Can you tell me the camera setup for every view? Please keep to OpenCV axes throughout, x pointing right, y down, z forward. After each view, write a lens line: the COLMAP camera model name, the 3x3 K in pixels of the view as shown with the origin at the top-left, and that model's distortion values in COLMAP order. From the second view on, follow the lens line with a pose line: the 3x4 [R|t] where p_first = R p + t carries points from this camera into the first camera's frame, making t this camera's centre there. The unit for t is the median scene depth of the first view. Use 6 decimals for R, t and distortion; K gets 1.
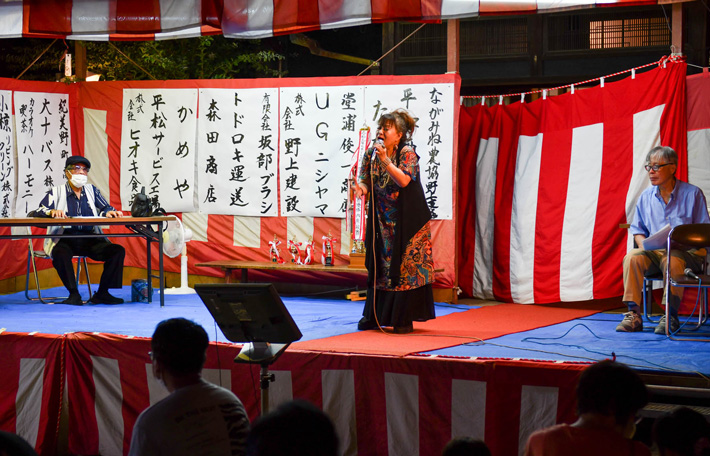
lens RADIAL K [[1515.3, 0, 343.7], [0, 1515.3, 245.7], [0, 0, 1]] dist [0.009324, 0.000000]
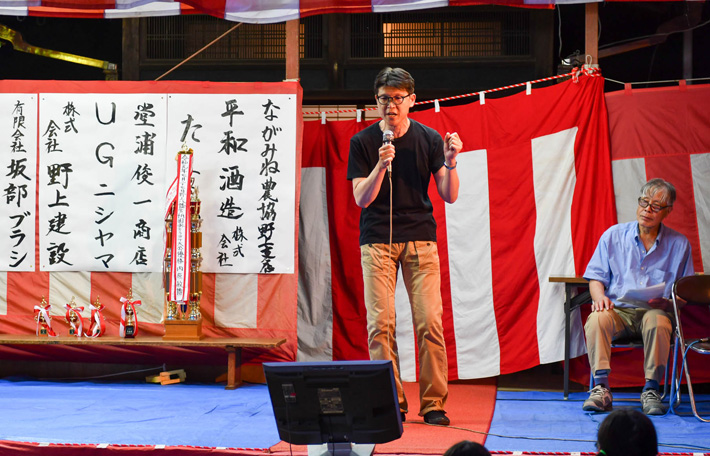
lens RADIAL K [[1907.3, 0, 344.4], [0, 1907.3, 227.5], [0, 0, 1]] dist [0.196811, 0.000000]
pose [[0.931980, 0.002130, 0.362504, -0.239656], [0.013970, 0.999029, -0.041786, 0.000136], [-0.362241, 0.044008, 0.931045, 0.095037]]
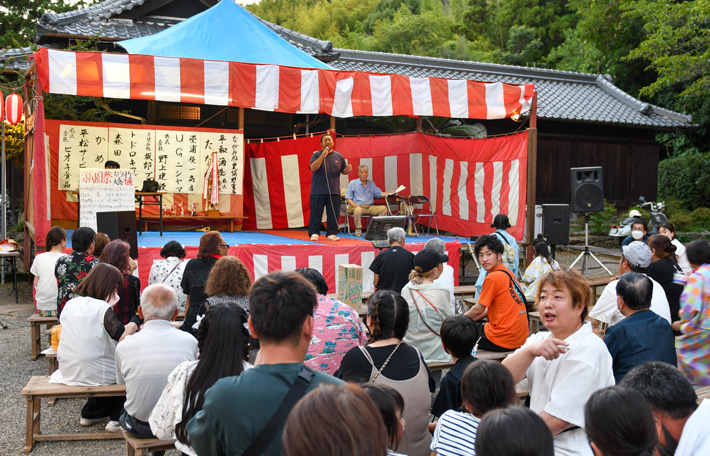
lens RADIAL K [[832.7, 0, 333.7], [0, 832.7, 214.2], [0, 0, 1]] dist [-0.036422, 0.000000]
pose [[0.642999, -0.015091, 0.765718, -0.753351], [0.019174, 0.999810, 0.003603, 0.010058], [-0.765627, 0.012365, 0.643166, 0.093083]]
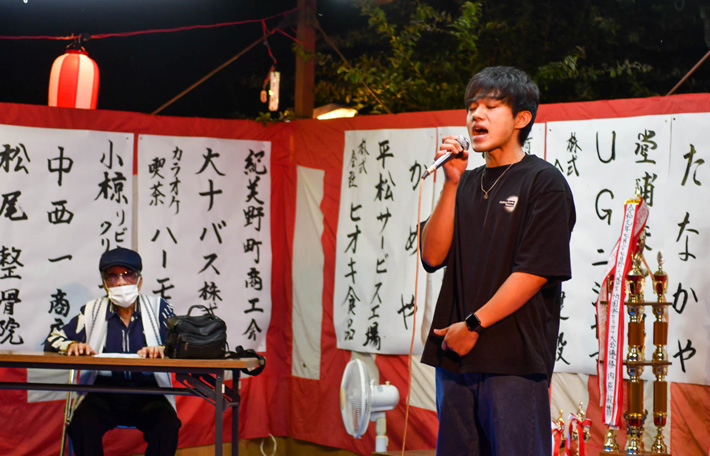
lens RADIAL K [[2177.3, 0, 352.3], [0, 2177.3, 225.0], [0, 0, 1]] dist [0.167111, 0.000000]
pose [[0.872663, 0.012818, -0.488155, 0.266285], [-0.051616, 0.996477, -0.066108, -0.016435], [0.485588, 0.082886, 0.870249, 0.319226]]
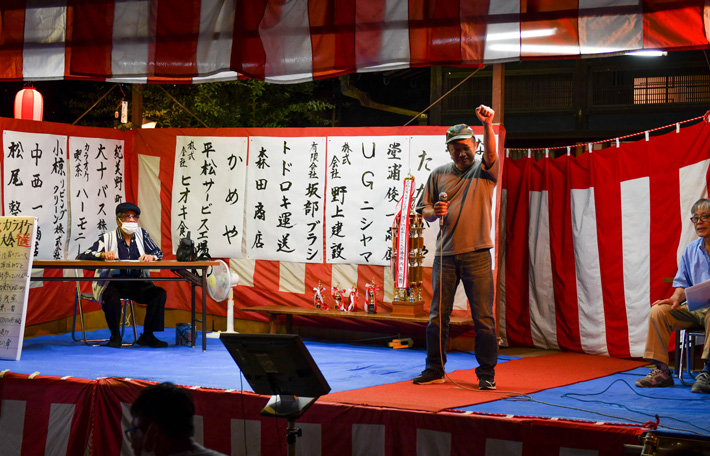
lens RADIAL K [[1382.2, 0, 351.5], [0, 1382.2, 232.3], [0, 0, 1]] dist [-0.000186, 0.000000]
pose [[0.999092, 0.018234, -0.038511, 0.010955], [-0.019775, 0.999003, -0.040025, -0.003325], [0.037743, 0.040750, 0.998456, 0.075719]]
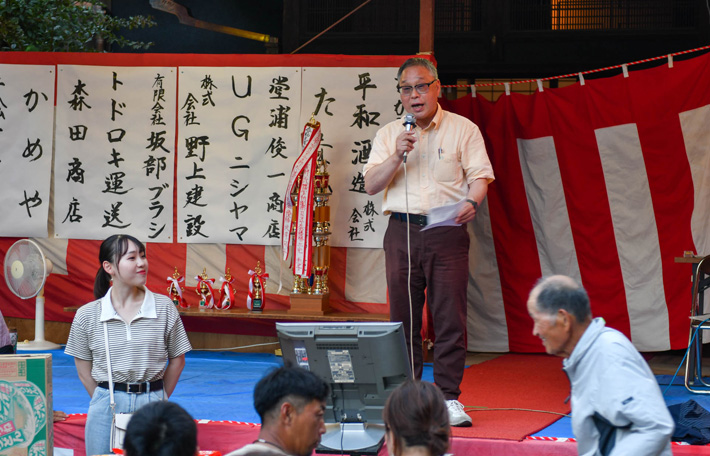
lens RADIAL K [[1907.3, 0, 353.9], [0, 1907.3, 208.8], [0, 0, 1]] dist [0.196811, 0.000000]
pose [[0.976985, 0.012858, 0.212918, -0.156064], [-0.004727, 0.999242, -0.038652, -0.000434], [-0.213254, 0.036756, 0.976305, 0.081456]]
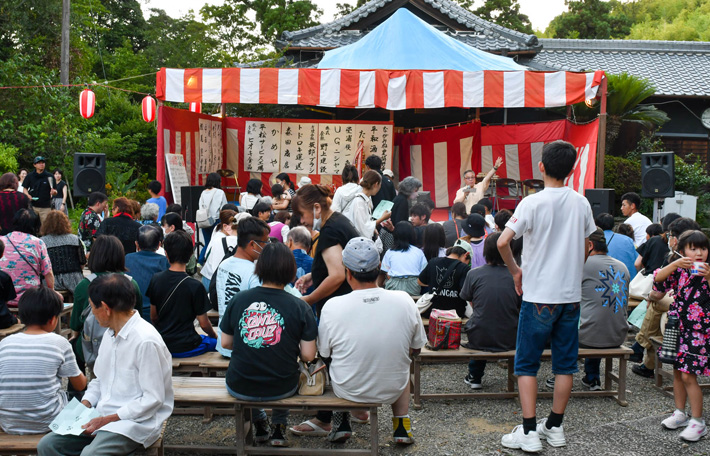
lens RADIAL K [[788.9, 0, 347.8], [0, 788.9, 209.7], [0, 0, 1]] dist [-0.037508, 0.000000]
pose [[0.939084, 0.000557, 0.343686, -0.450547], [-0.006155, 0.999866, 0.015196, 0.019522], [-0.343632, -0.016386, 0.938961, -0.256740]]
